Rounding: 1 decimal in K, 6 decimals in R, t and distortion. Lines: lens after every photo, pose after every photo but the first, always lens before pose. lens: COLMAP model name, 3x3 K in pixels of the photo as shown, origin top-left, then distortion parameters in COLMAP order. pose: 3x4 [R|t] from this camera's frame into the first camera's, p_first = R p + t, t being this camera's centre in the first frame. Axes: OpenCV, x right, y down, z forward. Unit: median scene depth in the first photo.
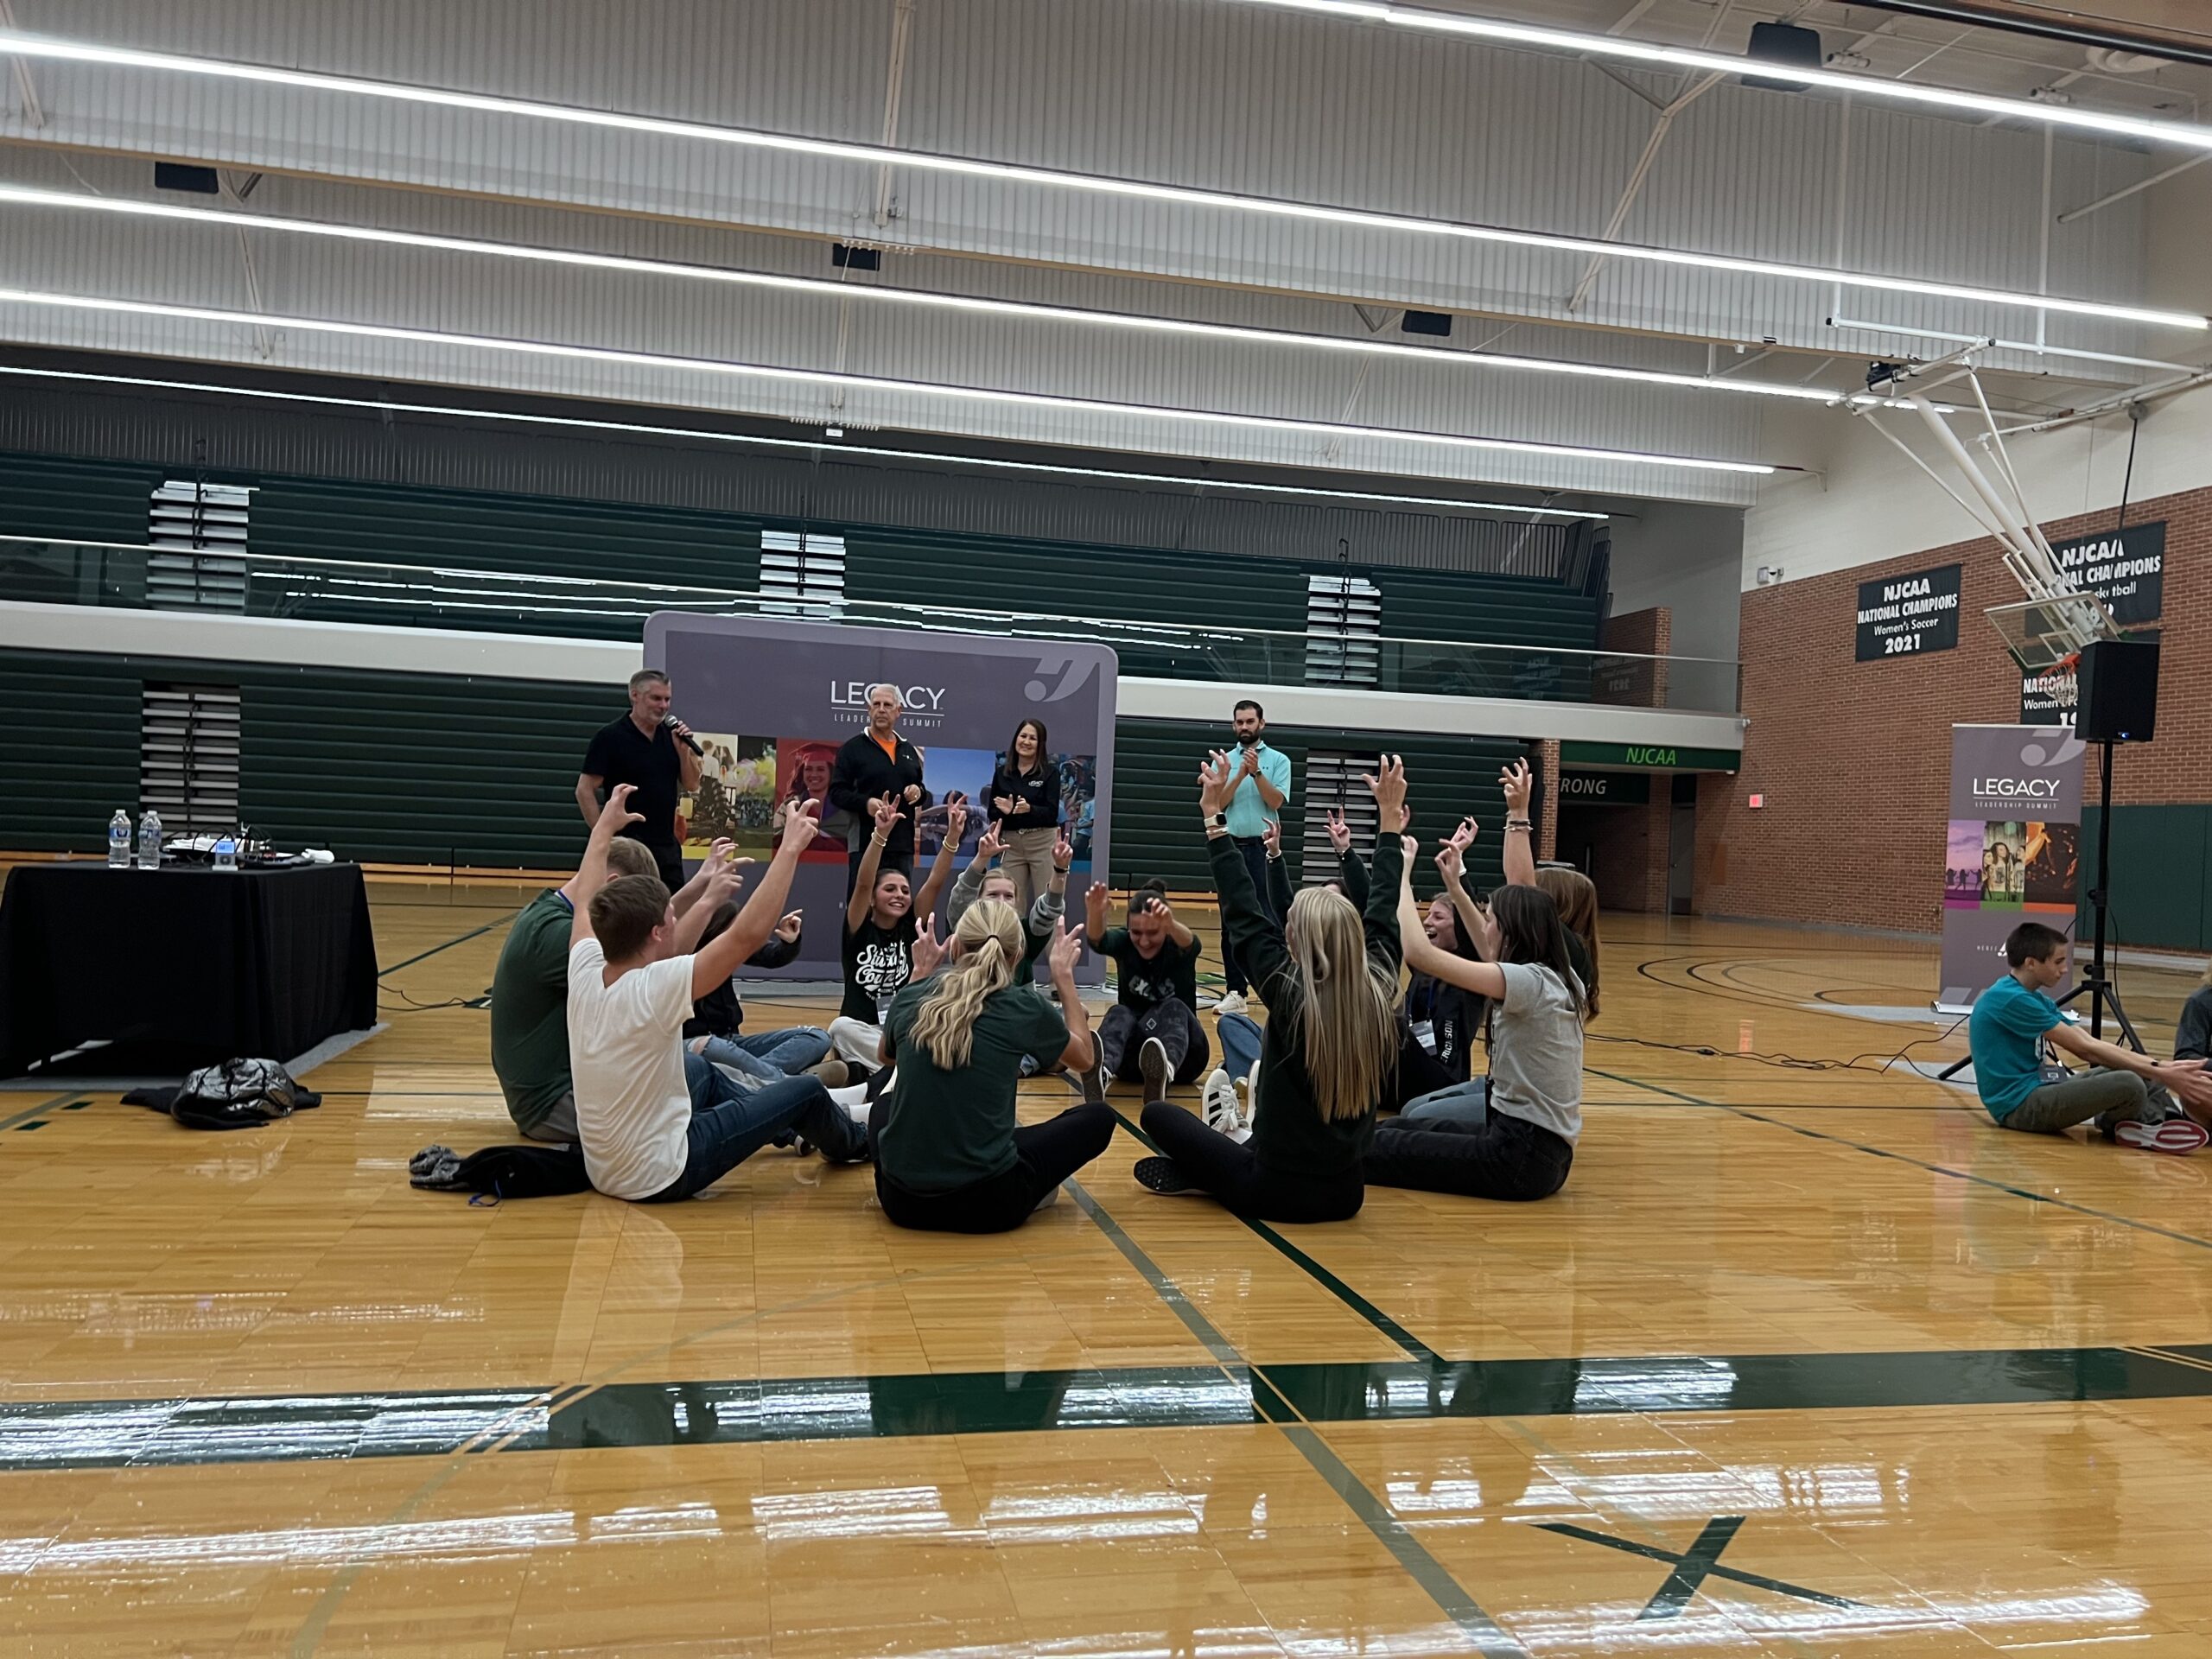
lens RADIAL K [[1656.3, 0, 1089.7], [0, 1656.3, 850.2], [0, 0, 1]] dist [0.062564, -0.060862]
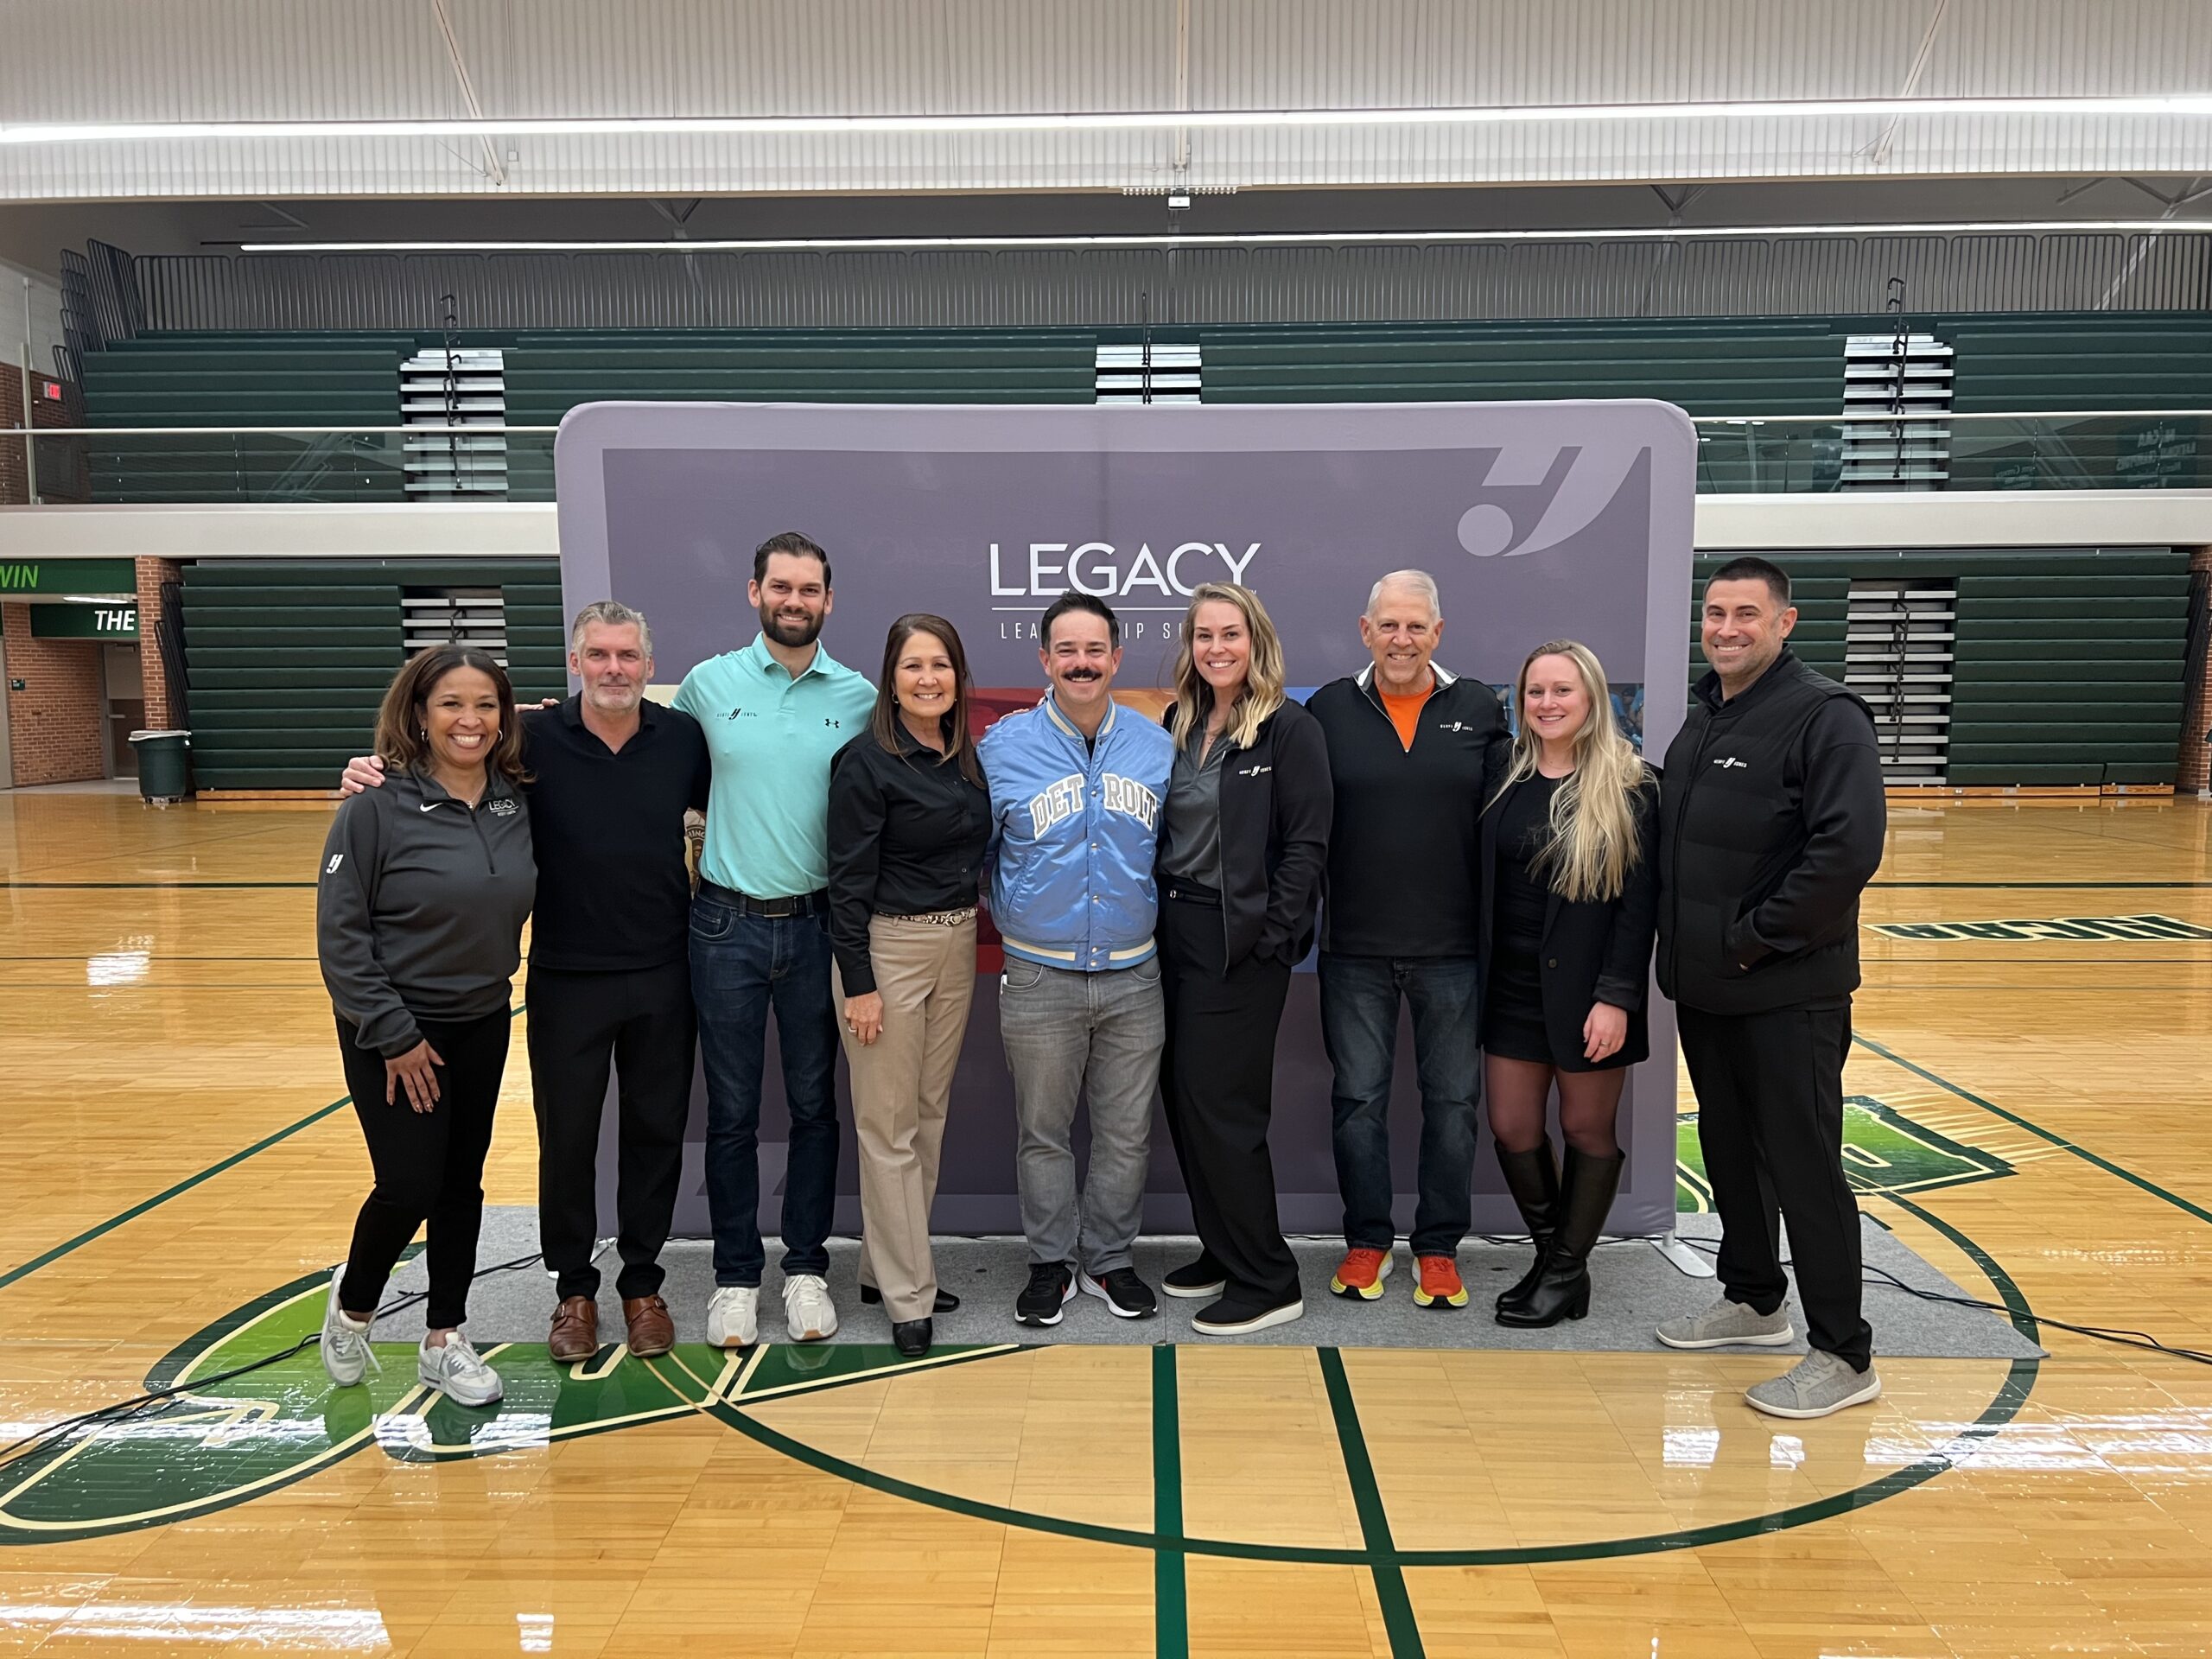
lens RADIAL K [[1665.9, 0, 1101.2], [0, 1665.9, 834.7], [0, 0, 1]] dist [0.056394, -0.056298]
pose [[0.970452, -0.024344, -0.240065, -0.010916], [0.043947, 0.996089, 0.076645, -0.023327], [0.237260, -0.084930, 0.967726, 0.230536]]
